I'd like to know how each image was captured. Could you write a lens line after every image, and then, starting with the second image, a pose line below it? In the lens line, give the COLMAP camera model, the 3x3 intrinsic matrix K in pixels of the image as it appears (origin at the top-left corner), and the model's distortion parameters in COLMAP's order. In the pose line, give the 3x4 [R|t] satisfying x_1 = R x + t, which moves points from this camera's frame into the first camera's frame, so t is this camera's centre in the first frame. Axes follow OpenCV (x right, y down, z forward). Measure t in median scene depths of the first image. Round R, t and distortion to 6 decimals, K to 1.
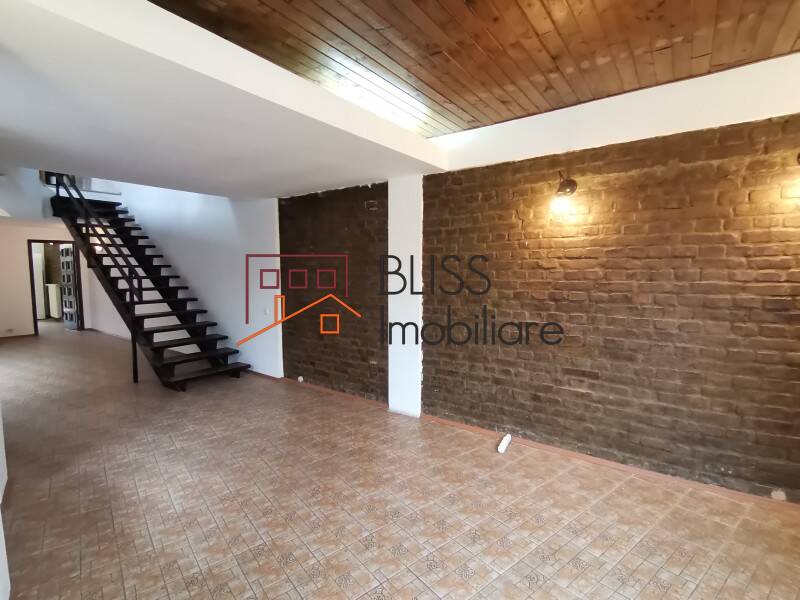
lens RADIAL K [[396.0, 0, 403.8], [0, 396.0, 291.7], [0, 0, 1]] dist [0.034343, -0.033977]
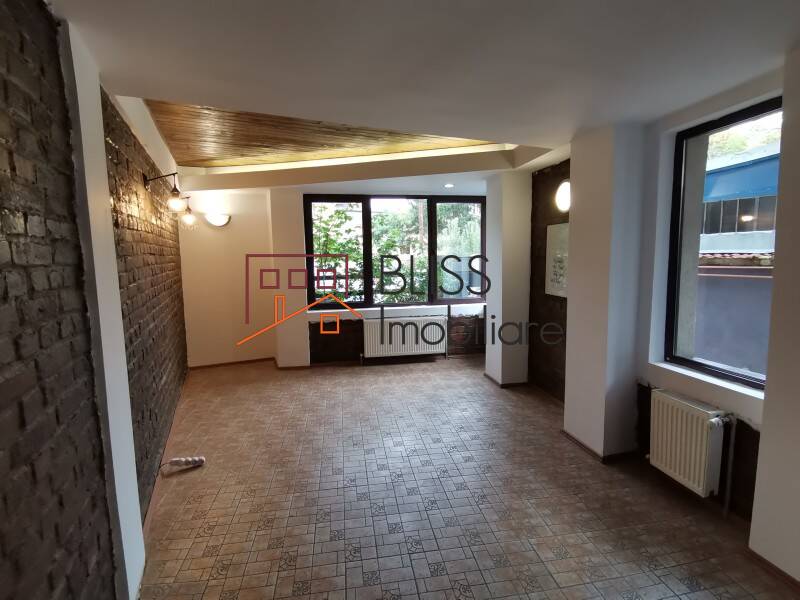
lens RADIAL K [[396.0, 0, 403.8], [0, 396.0, 291.7], [0, 0, 1]] dist [0.034343, -0.033977]
pose [[-0.870487, -0.028656, 0.491357, -0.678295], [0.050396, 0.987868, 0.146894, -0.113991], [-0.489605, 0.152632, -0.858482, 1.686354]]
